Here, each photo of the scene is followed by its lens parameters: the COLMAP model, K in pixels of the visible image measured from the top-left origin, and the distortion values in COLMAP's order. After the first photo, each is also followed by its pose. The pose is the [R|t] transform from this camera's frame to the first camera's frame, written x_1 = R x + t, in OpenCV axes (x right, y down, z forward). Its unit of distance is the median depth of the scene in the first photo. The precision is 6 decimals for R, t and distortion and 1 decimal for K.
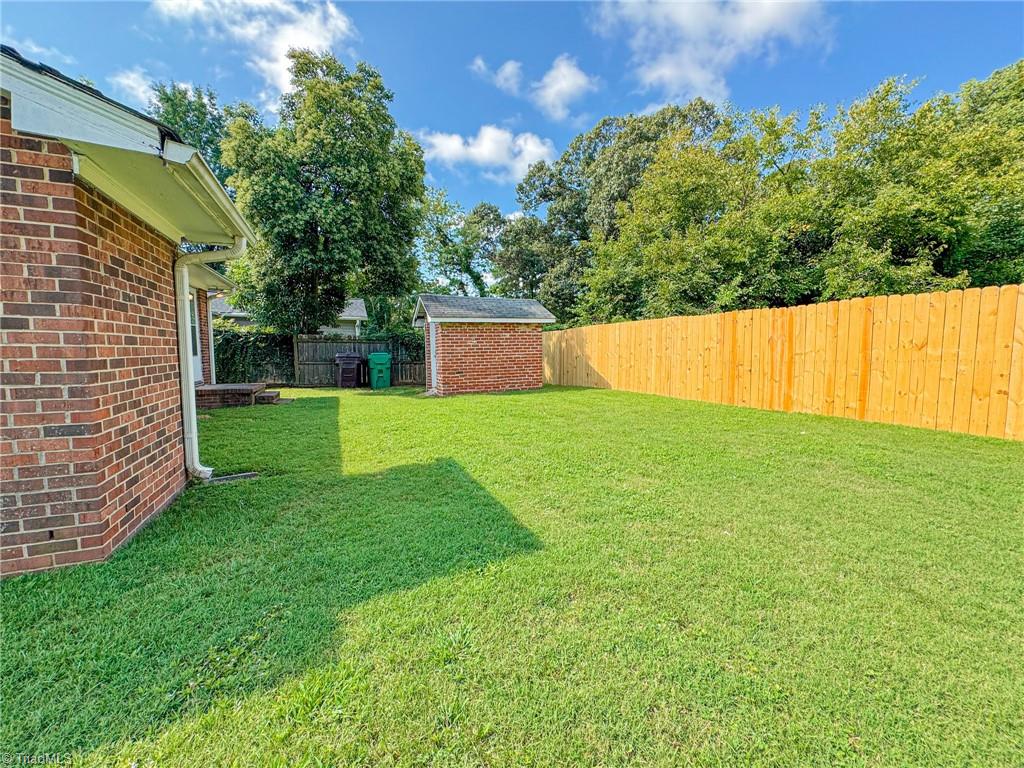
lens RADIAL K [[411.8, 0, 511.7], [0, 411.8, 383.1], [0, 0, 1]] dist [0.000031, -0.000732]
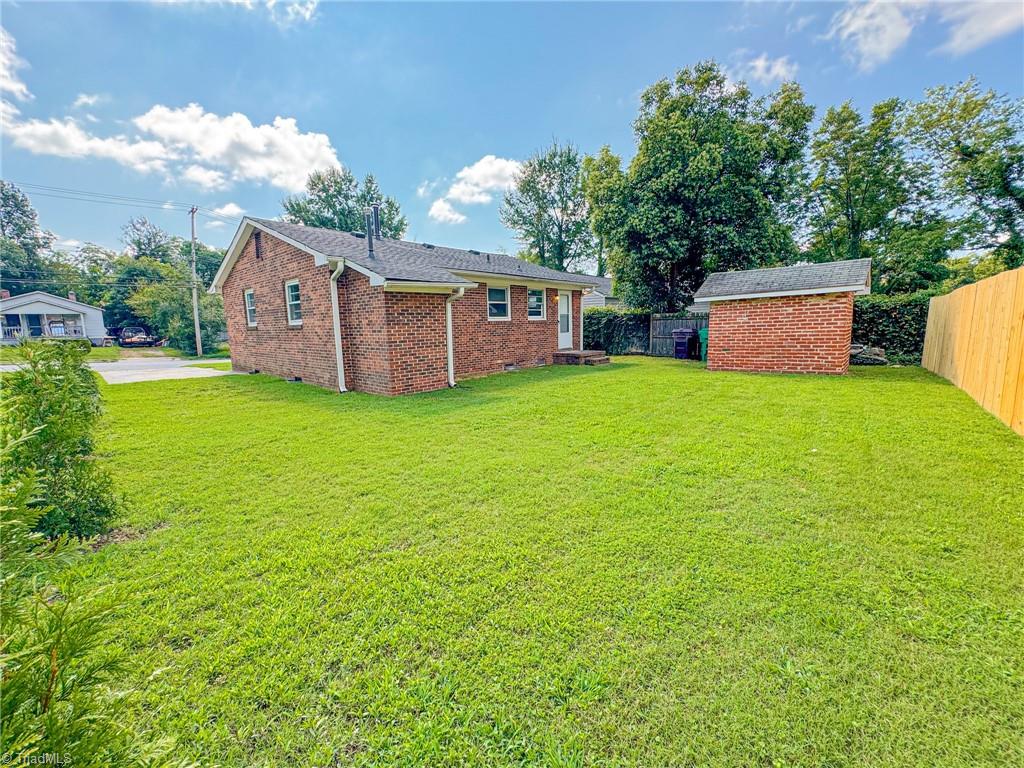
lens RADIAL K [[411.8, 0, 508.1], [0, 411.8, 383.7], [0, 0, 1]] dist [0.000031, -0.000732]
pose [[0.406744, 0.120123, -0.905610, 0.566345], [-0.050966, 0.992757, 0.108791, -0.024903], [0.912119, 0.001906, 0.409920, 0.092065]]
